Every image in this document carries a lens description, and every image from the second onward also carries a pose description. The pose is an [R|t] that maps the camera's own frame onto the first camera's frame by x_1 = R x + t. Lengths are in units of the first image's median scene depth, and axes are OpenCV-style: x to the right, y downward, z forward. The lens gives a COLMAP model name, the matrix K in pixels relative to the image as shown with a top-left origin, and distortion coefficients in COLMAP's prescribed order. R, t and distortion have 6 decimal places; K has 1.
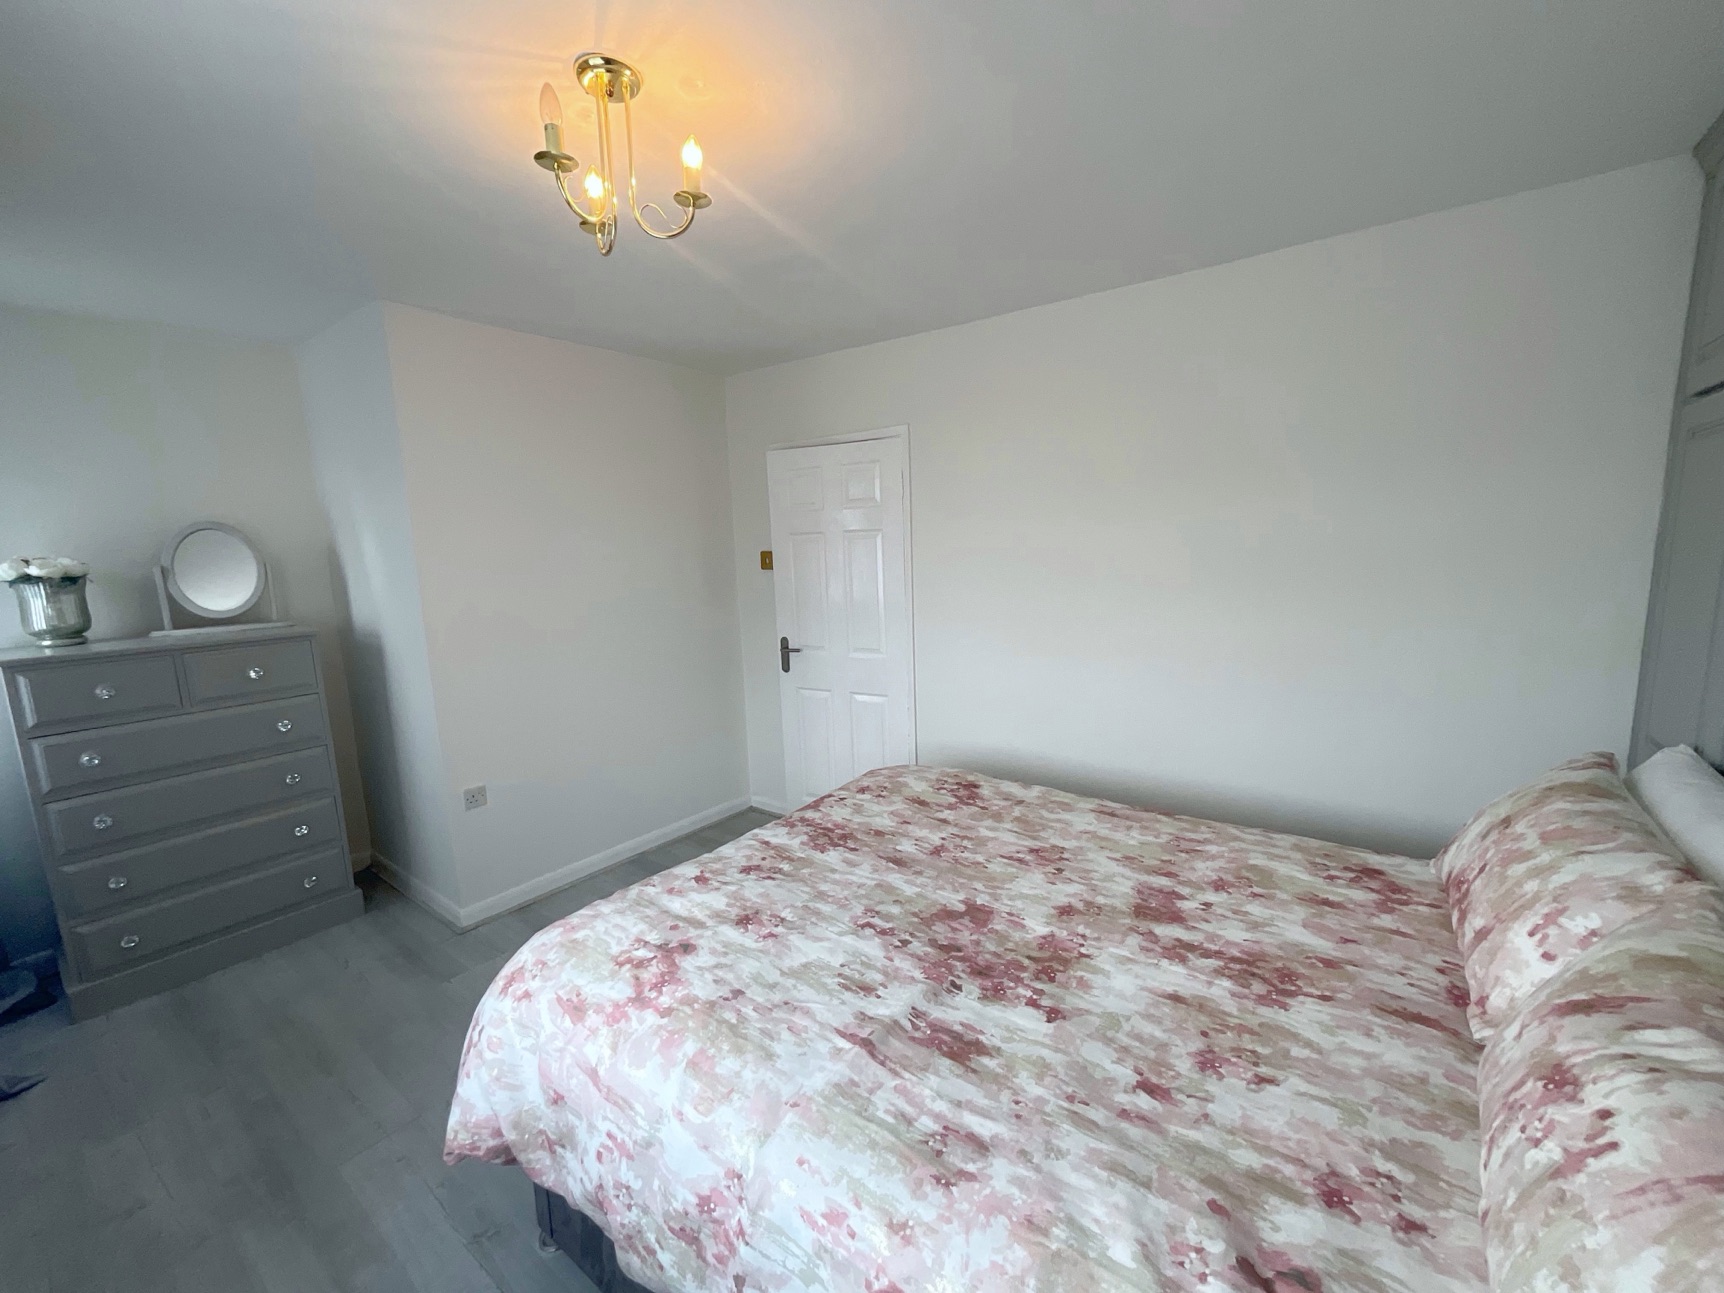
lens RADIAL K [[700.1, 0, 862.0], [0, 700.1, 646.5], [0, 0, 1]] dist [-0.011724, 0.008988]
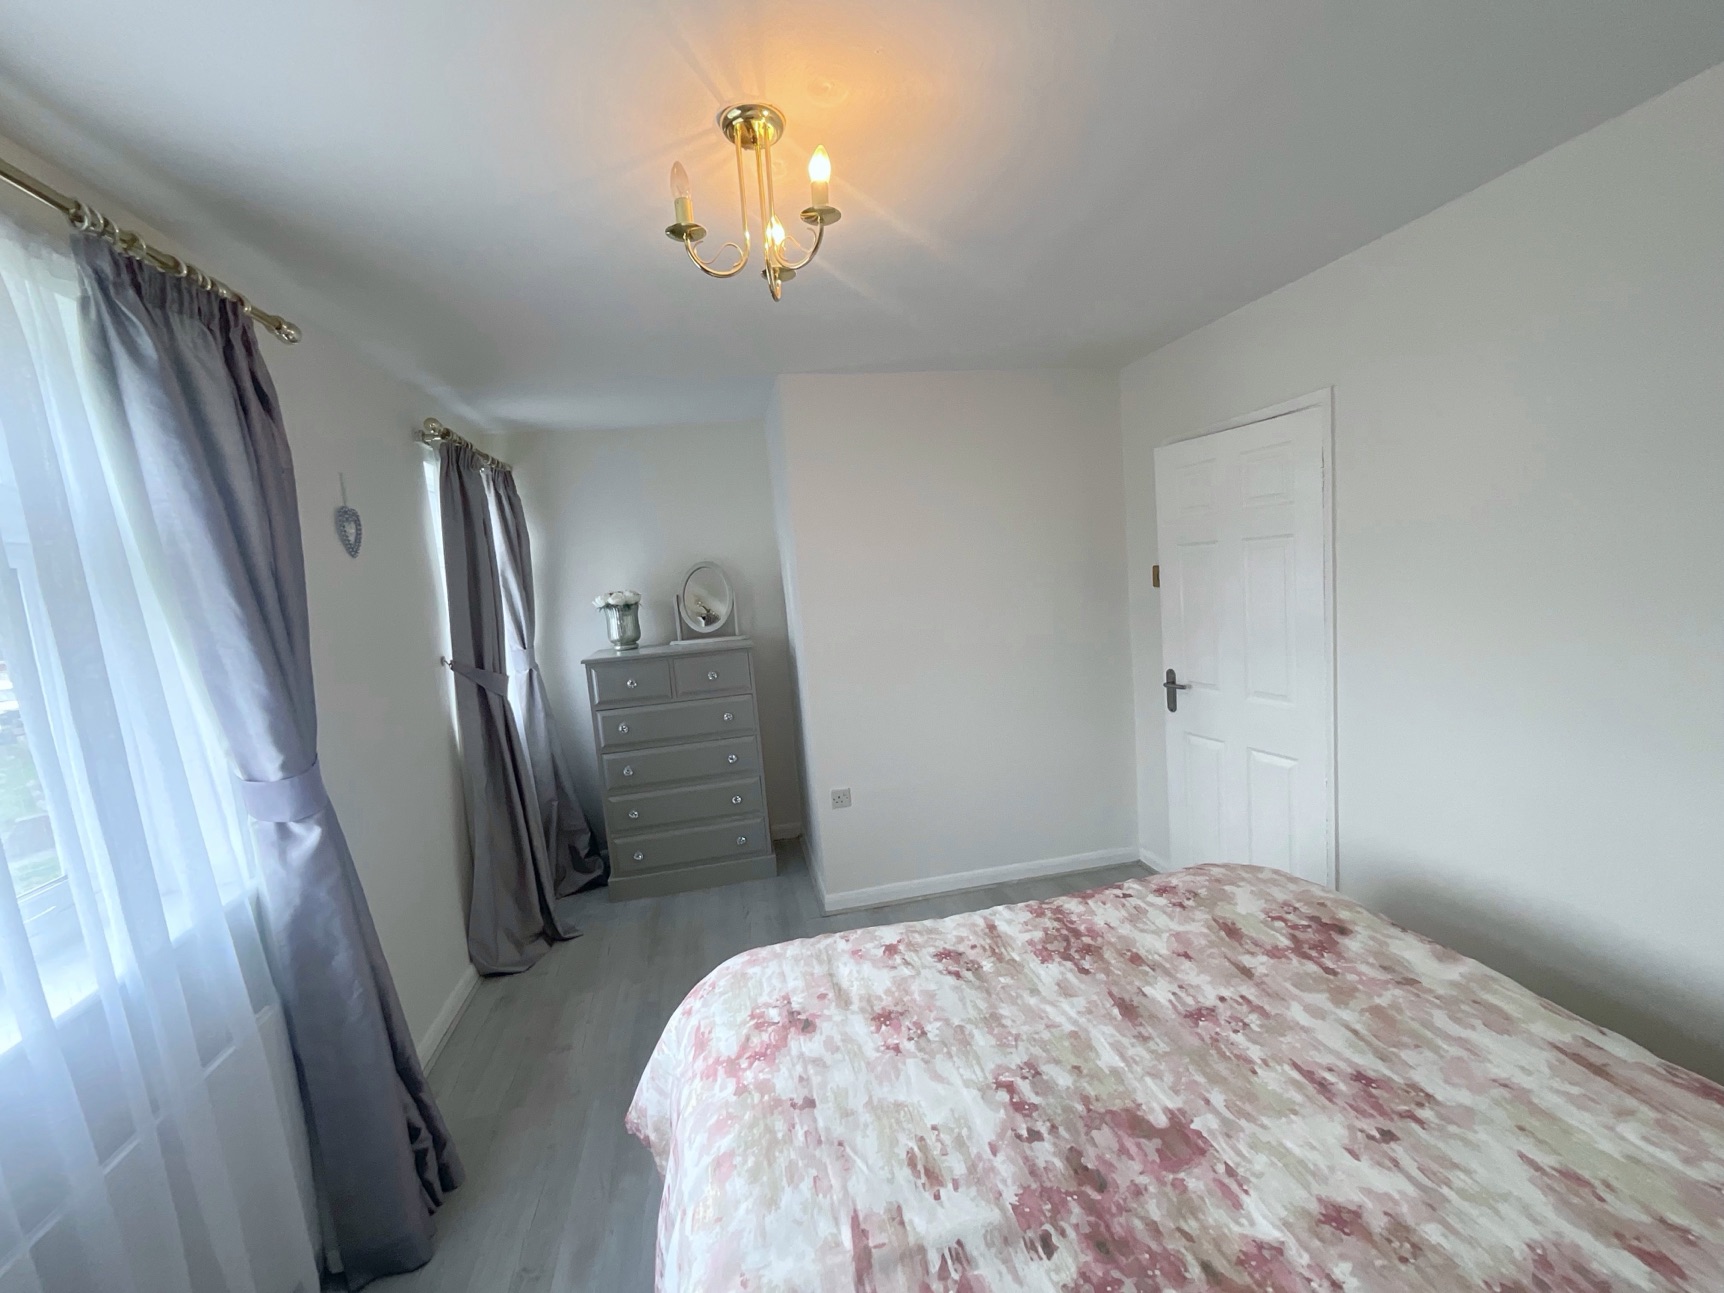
lens RADIAL K [[700.1, 0, 862.0], [0, 700.1, 646.5], [0, 0, 1]] dist [-0.011724, 0.008988]
pose [[0.754460, 0.043457, -0.654906, 0.311627], [-0.046210, 0.998847, 0.013044, -0.070298], [0.654718, 0.020422, 0.755597, 0.268097]]
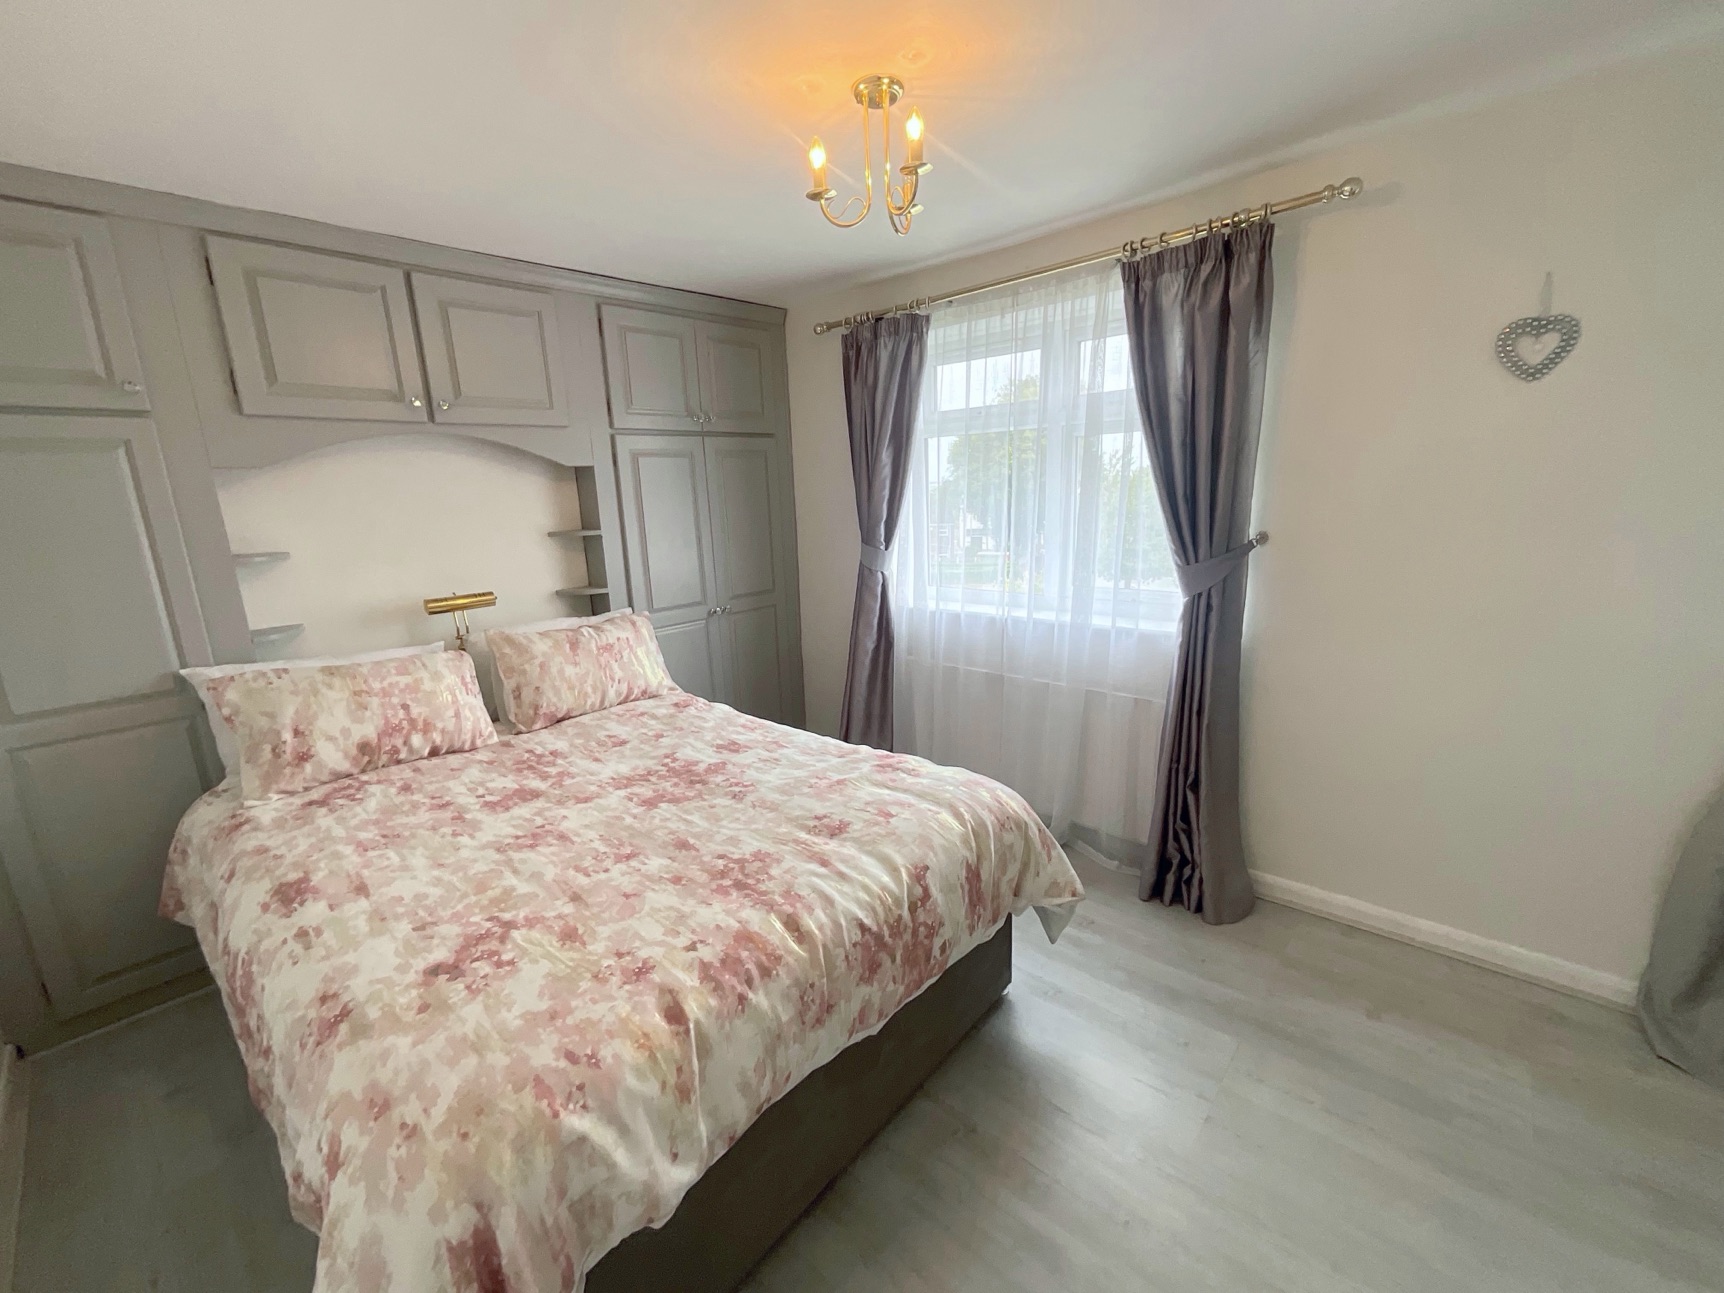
lens RADIAL K [[702.9, 0, 862.0], [0, 702.9, 646.5], [0, 0, 1]] dist [0.000294, -0.000010]
pose [[-0.994183, 0.045640, 0.097557, -0.296726], [0.078321, 0.928123, 0.363941, -0.262803], [-0.073935, 0.369464, -0.926299, 1.803286]]
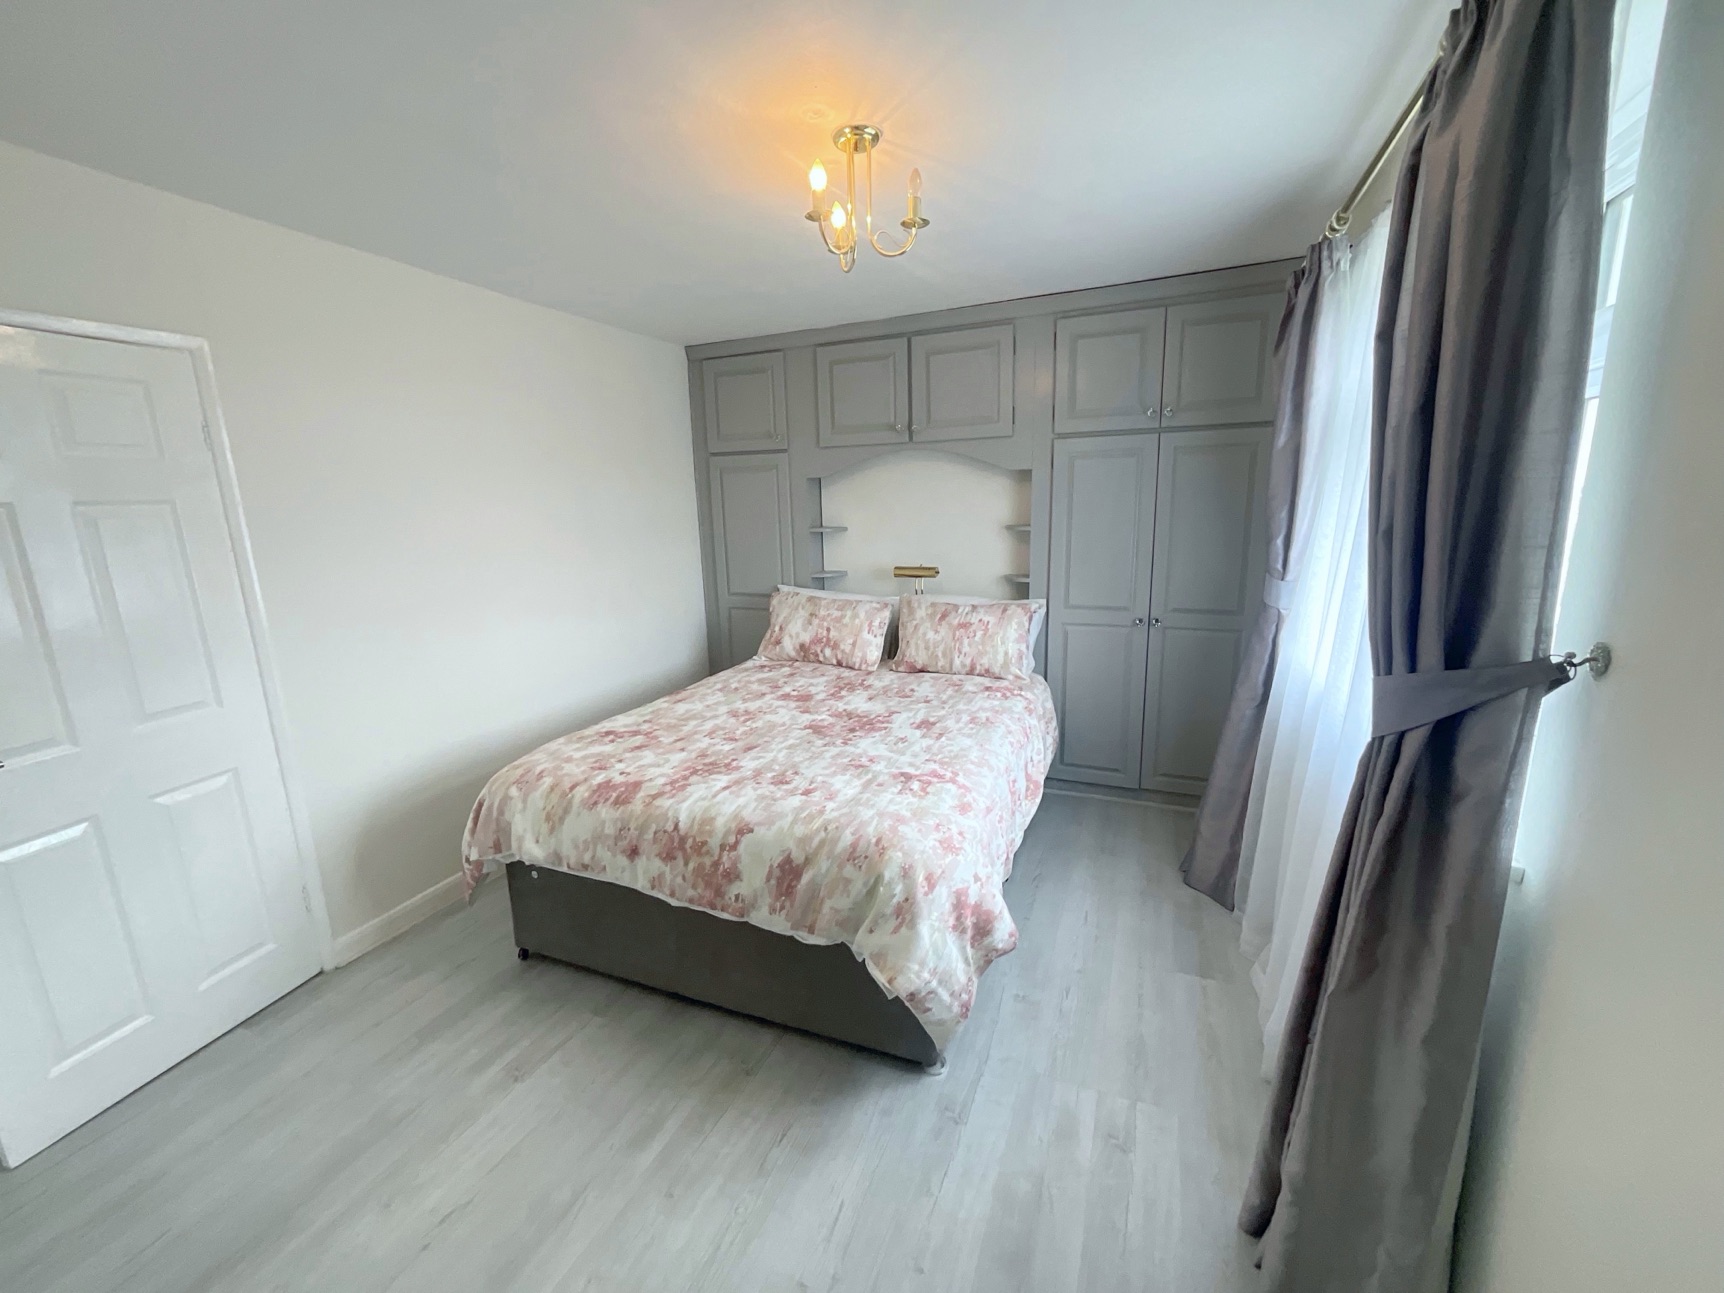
lens RADIAL K [[702.9, 0, 862.0], [0, 702.9, 646.5], [0, 0, 1]] dist [0.000294, -0.000010]
pose [[-0.247599, -0.166506, 0.954448, -1.286899], [0.179197, 0.960255, 0.214005, -0.130014], [-0.952147, 0.224021, -0.207921, 1.067345]]
